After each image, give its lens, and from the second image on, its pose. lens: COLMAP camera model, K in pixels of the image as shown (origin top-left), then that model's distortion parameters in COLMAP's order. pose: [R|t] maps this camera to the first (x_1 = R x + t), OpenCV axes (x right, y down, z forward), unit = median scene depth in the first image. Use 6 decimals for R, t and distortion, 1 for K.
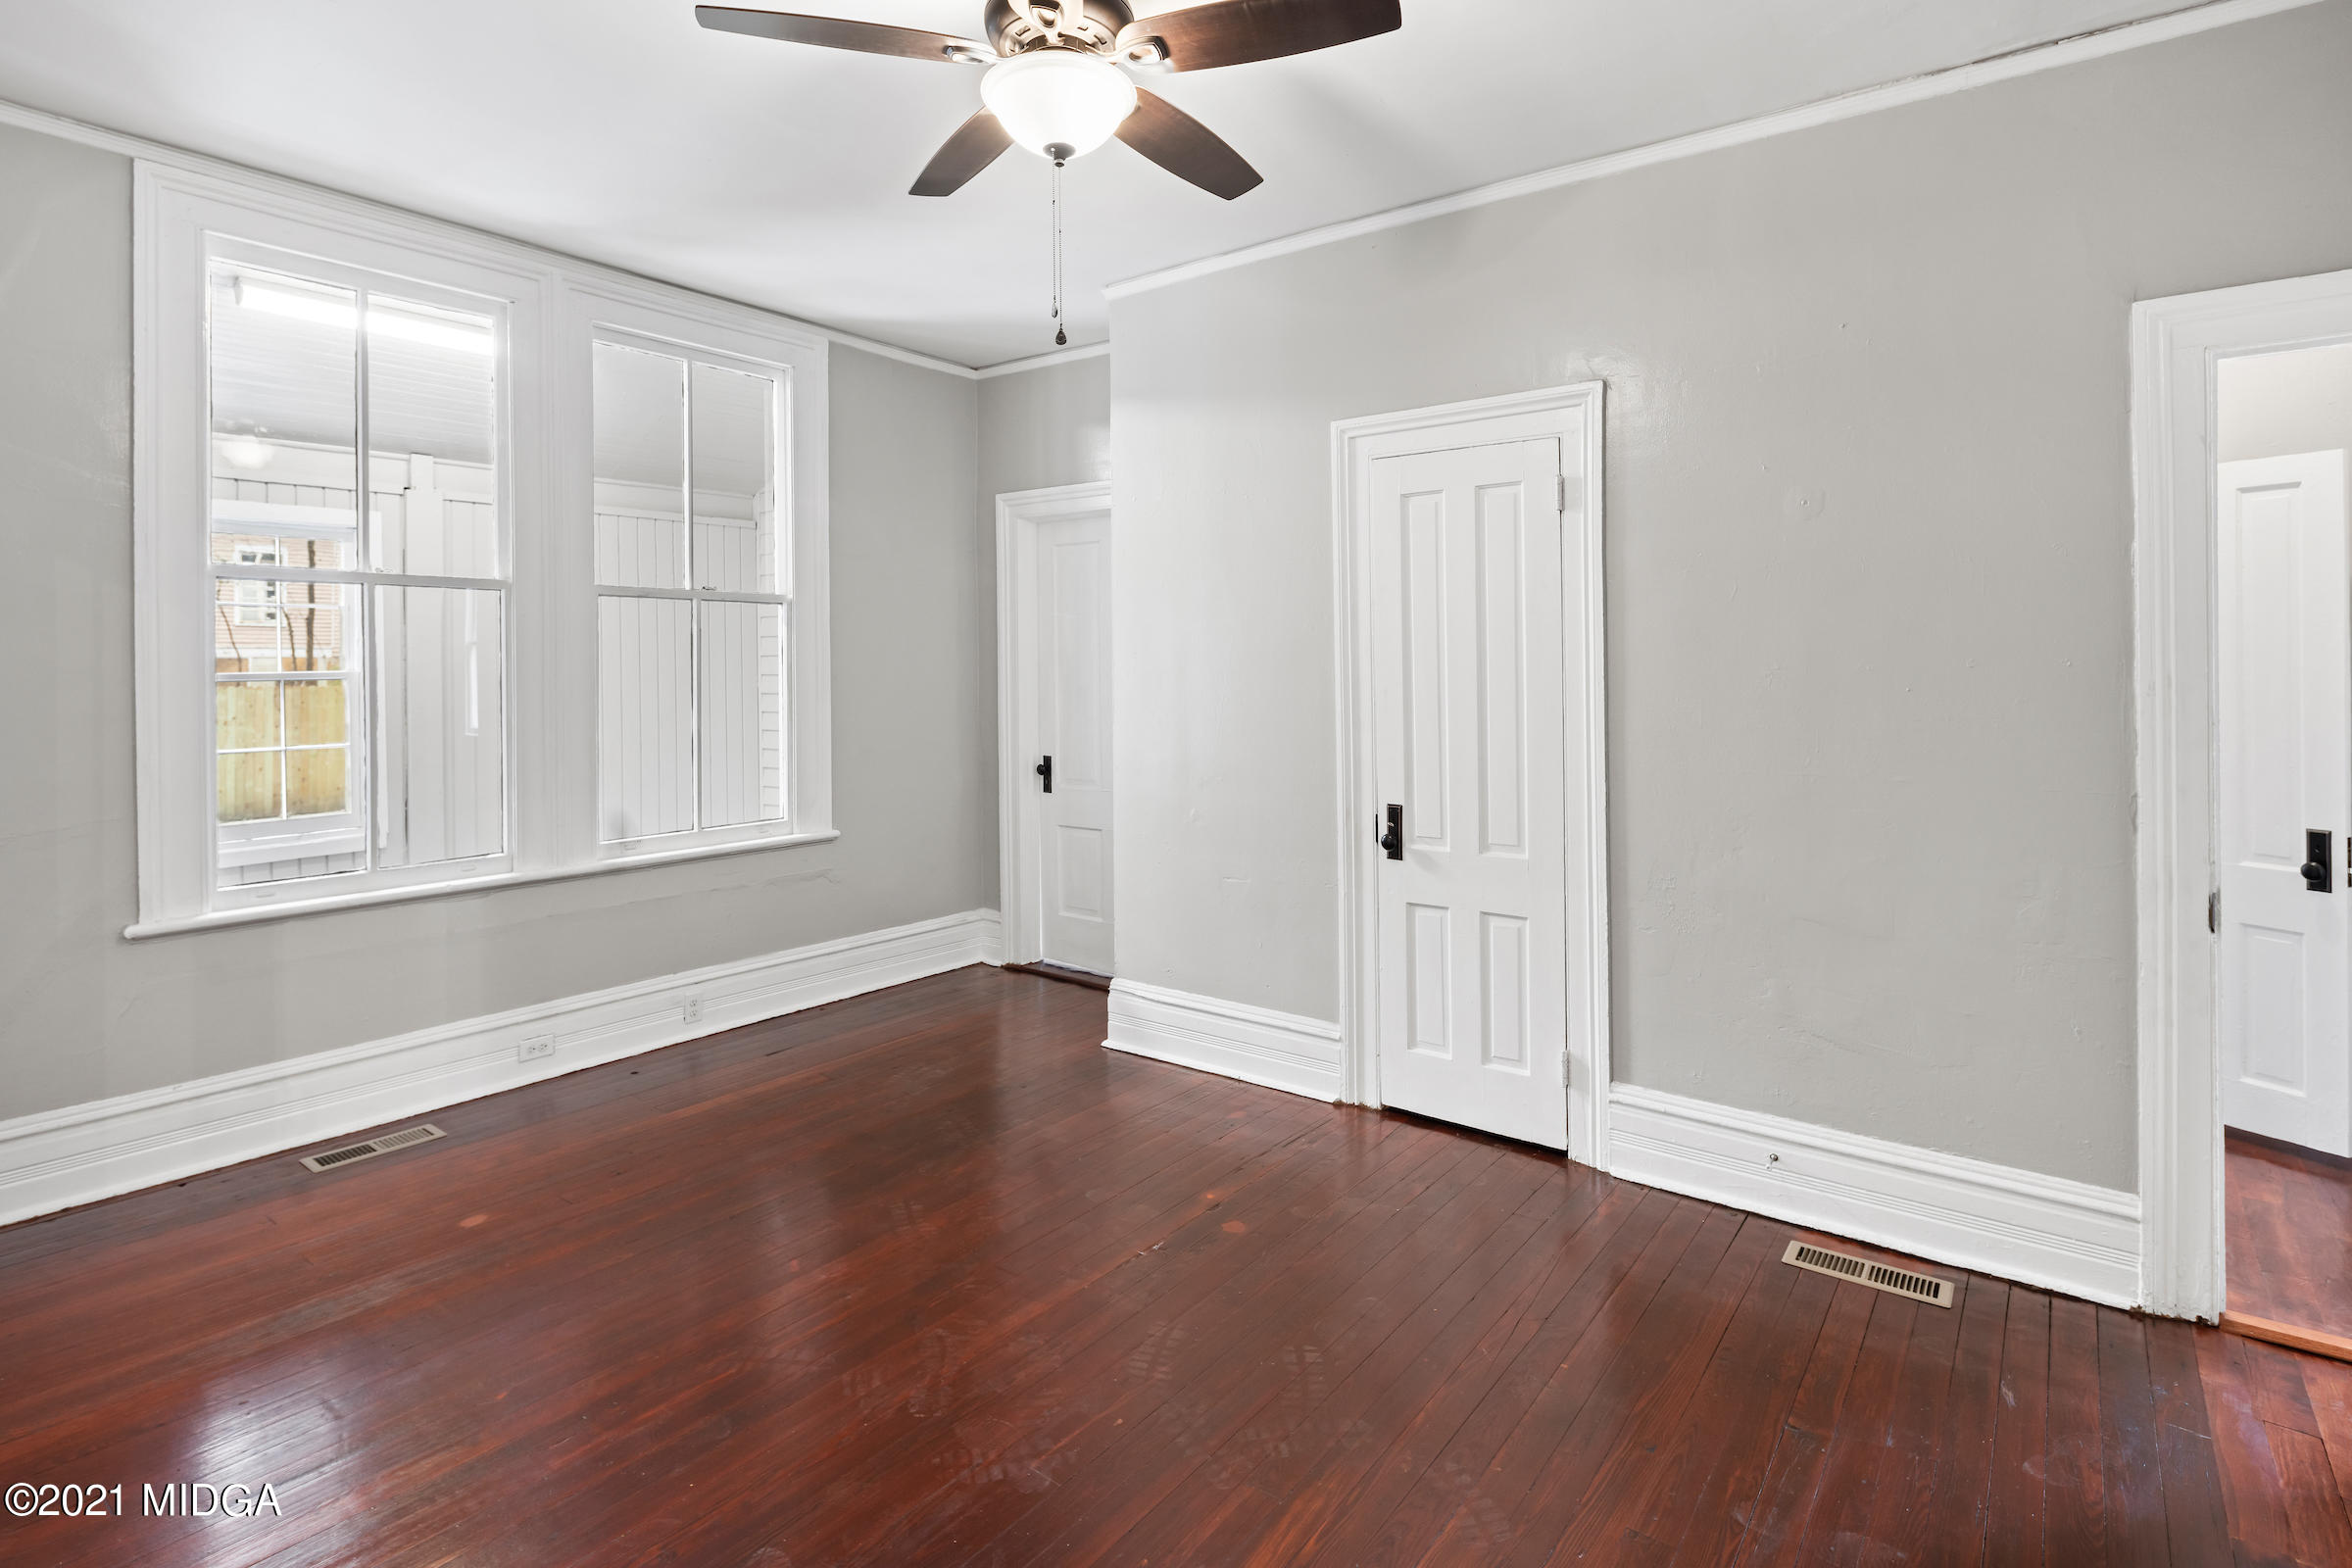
lens RADIAL K [[1141.1, 0, 1174.6], [0, 1141.1, 668.3], [0, 0, 1]] dist [-0.000791, -0.001018]
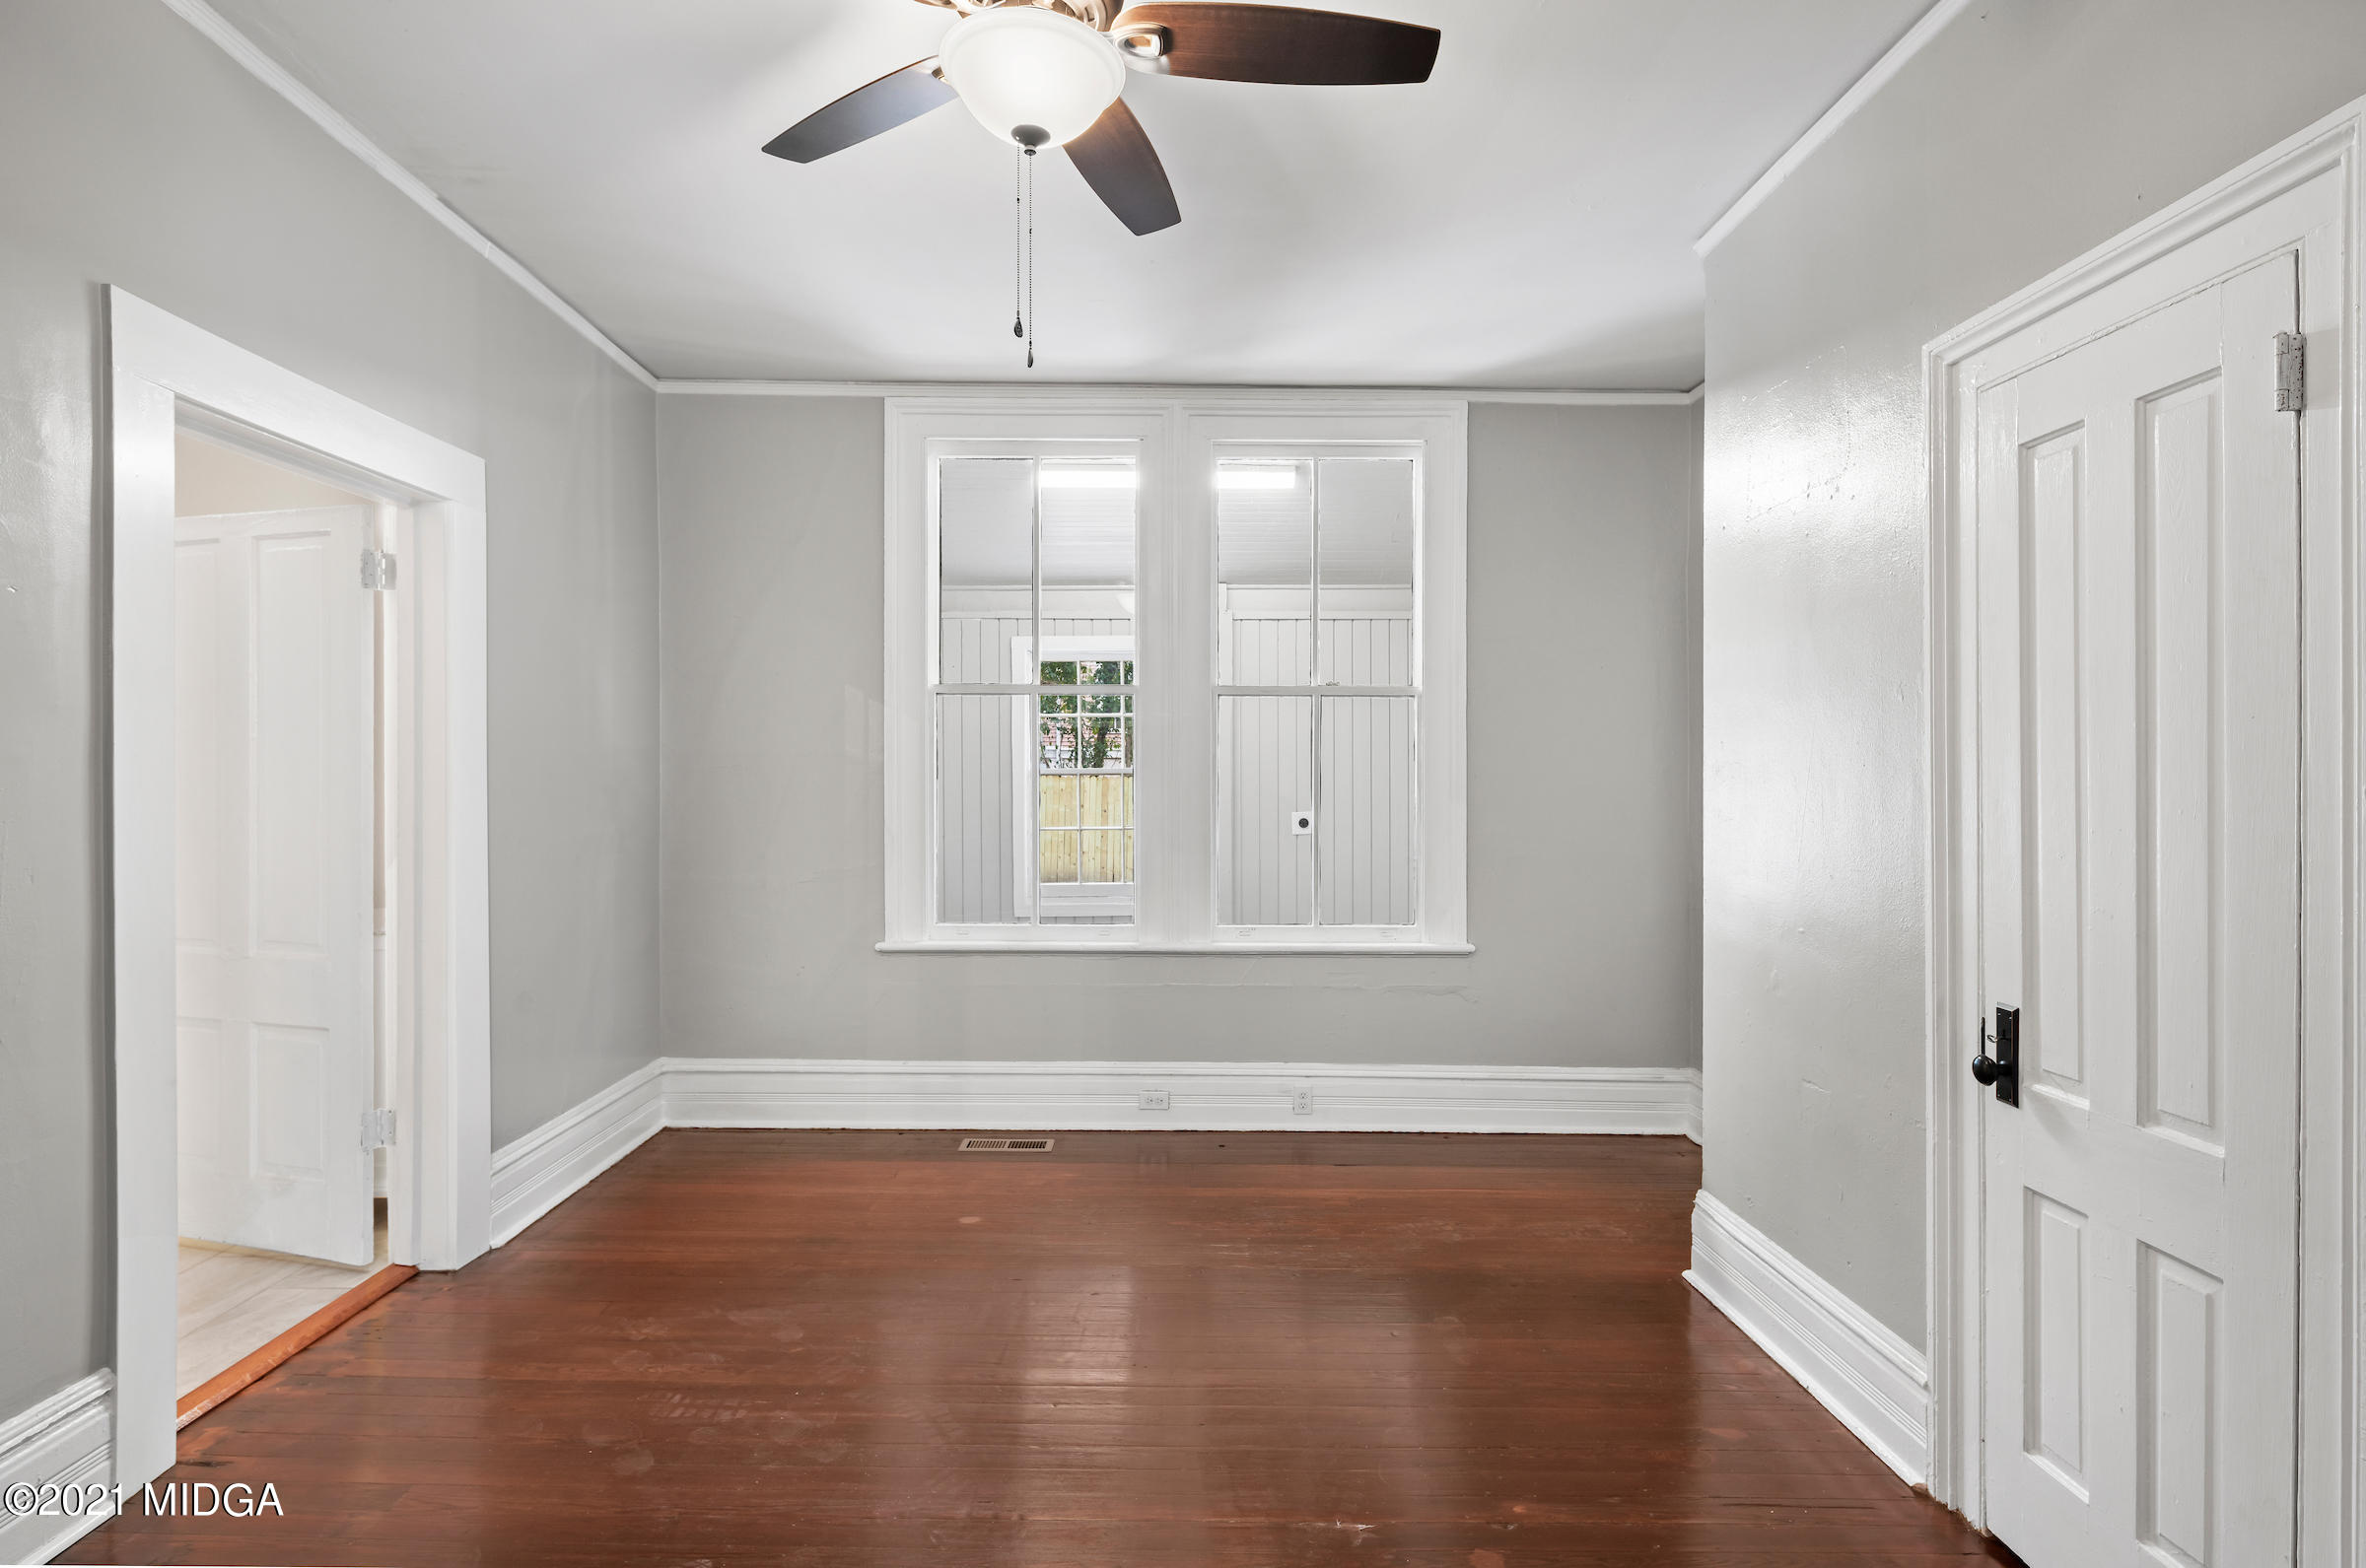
lens RADIAL K [[1177.3, 0, 1183.0], [0, 1177.3, 784.0], [0, 0, 1]] dist [-0.001329, -0.001558]
pose [[0.618929, 0.014401, -0.785315, 0.393439], [-0.007955, 0.999896, 0.012067, 0.007421], [0.785407, -0.001221, 0.618979, 0.329195]]
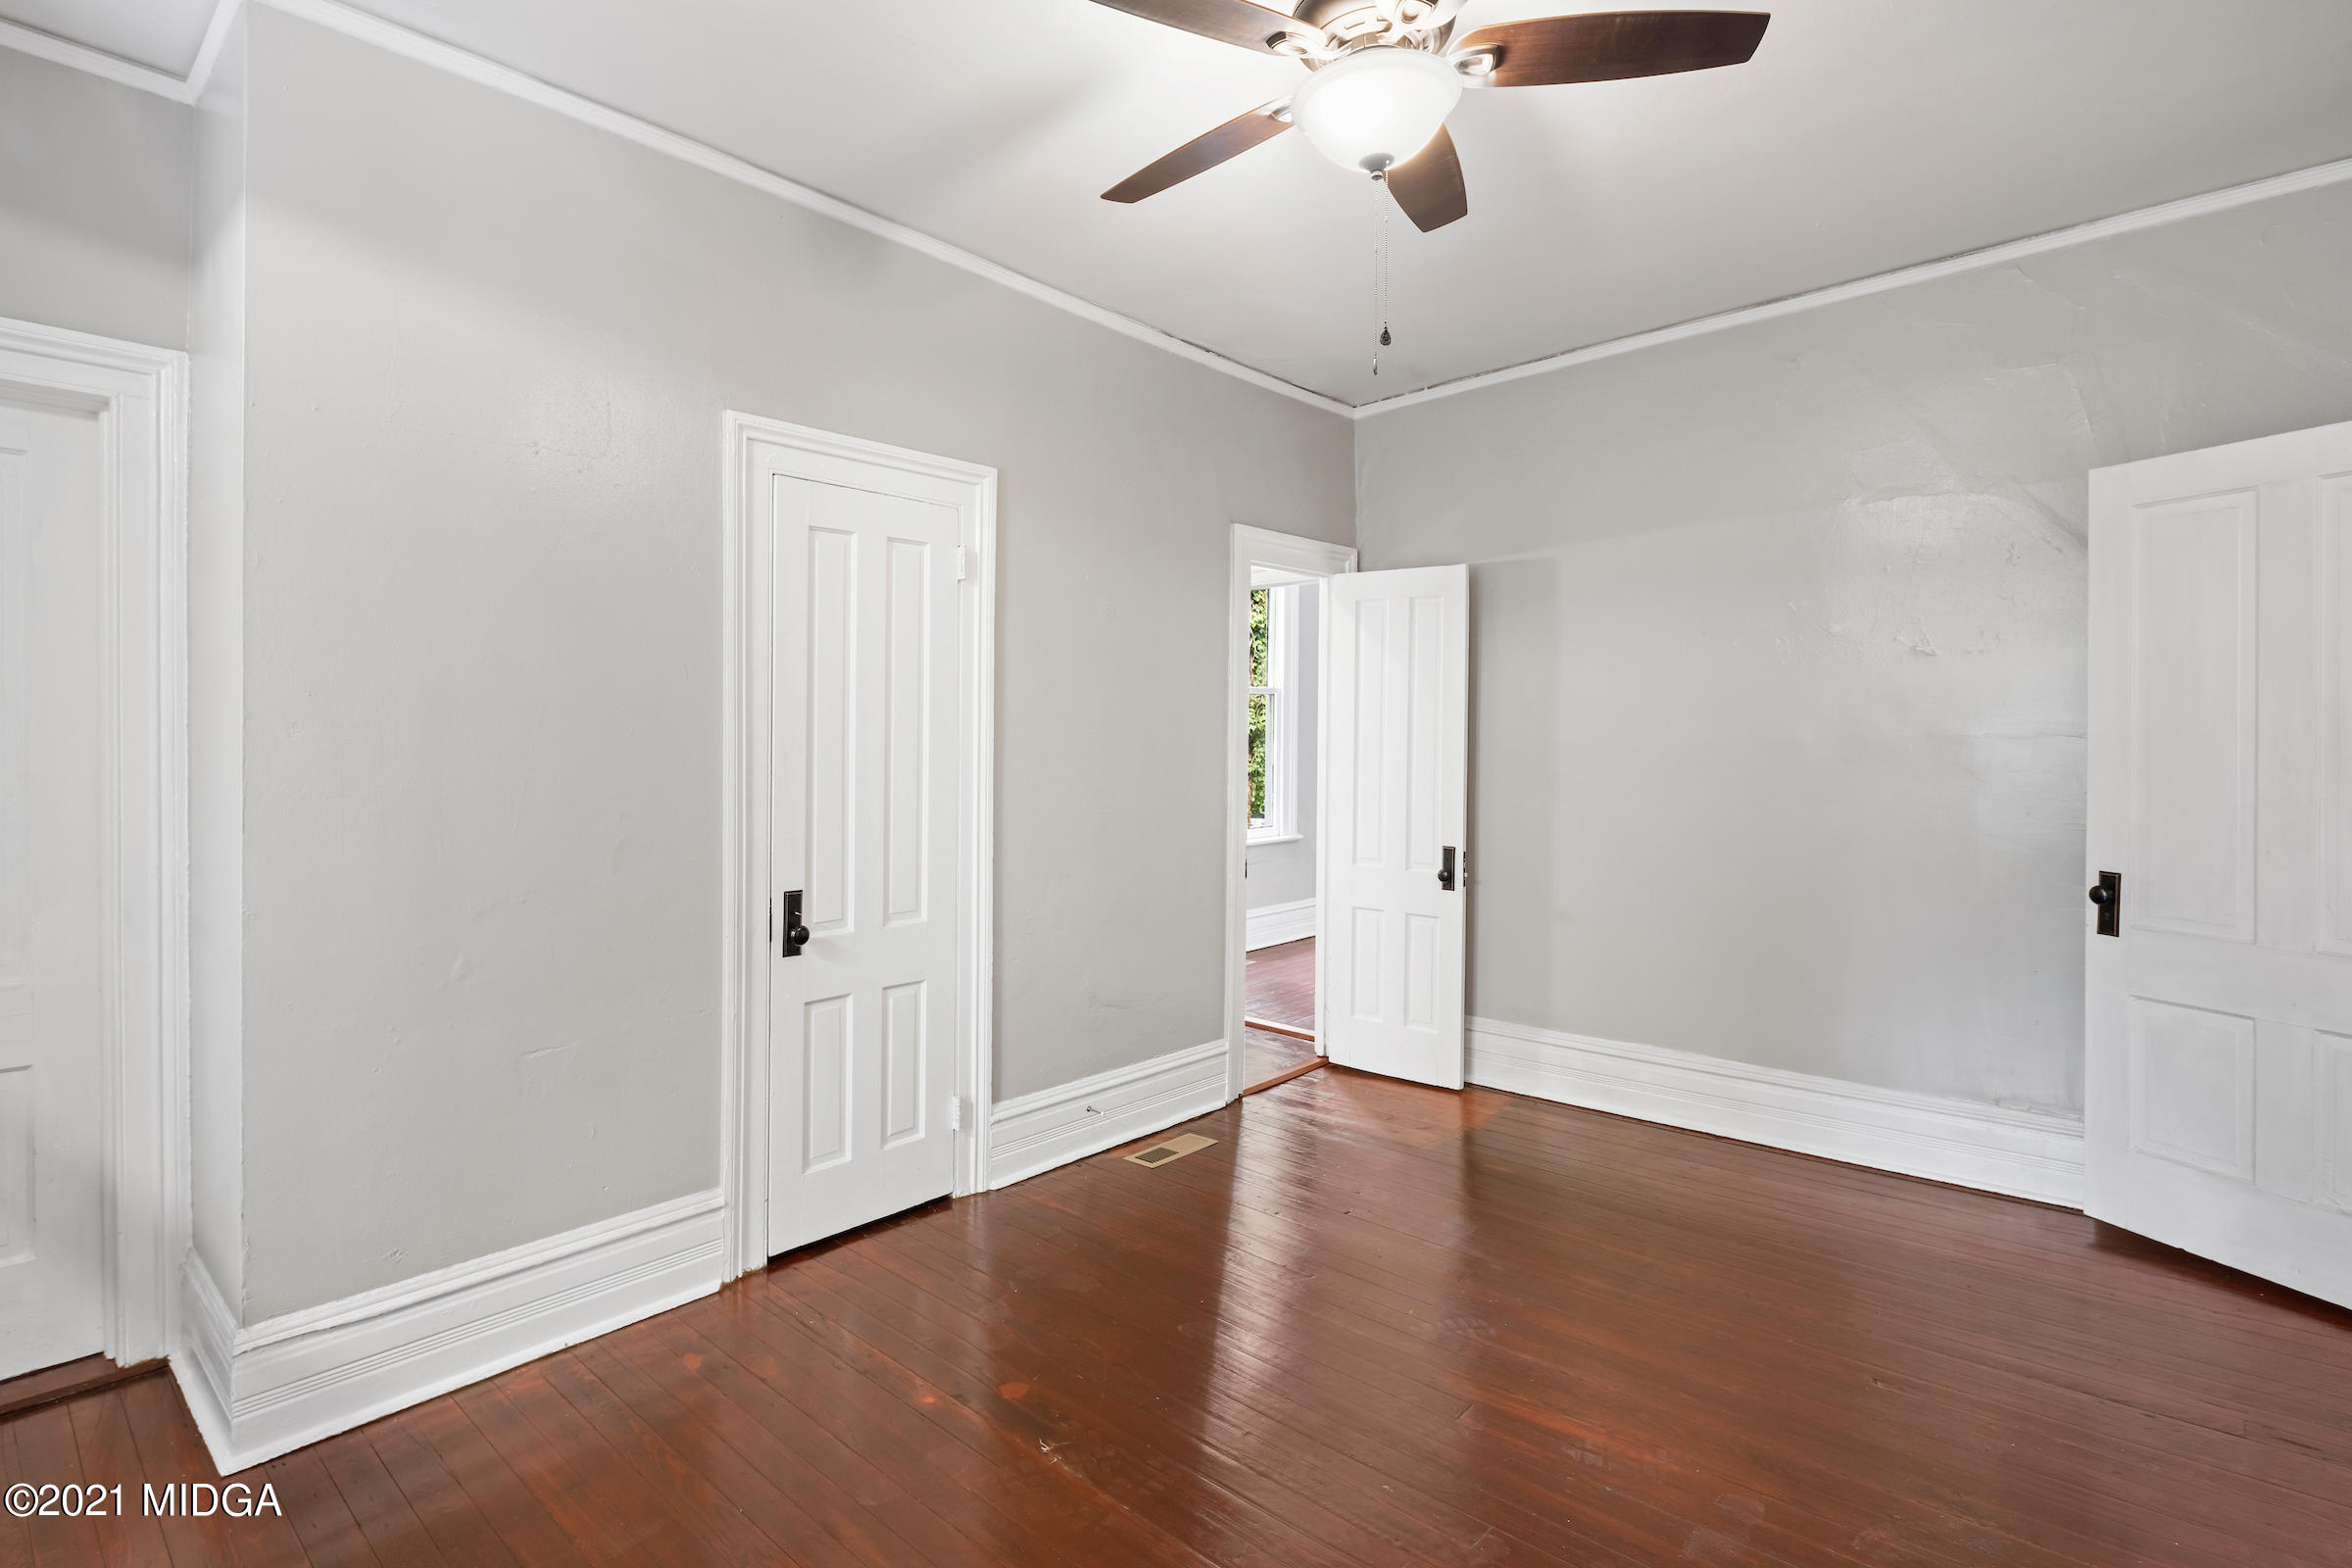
lens RADIAL K [[1152.9, 0, 1172.6], [0, 1152.9, 735.3], [0, 0, 1]] dist [0.000729, 0.000005]
pose [[0.088264, 0.000610, 0.996097, -0.631649], [-0.008080, 0.999967, 0.000104, 0.002154], [-0.996064, -0.008057, 0.088266, 0.647267]]
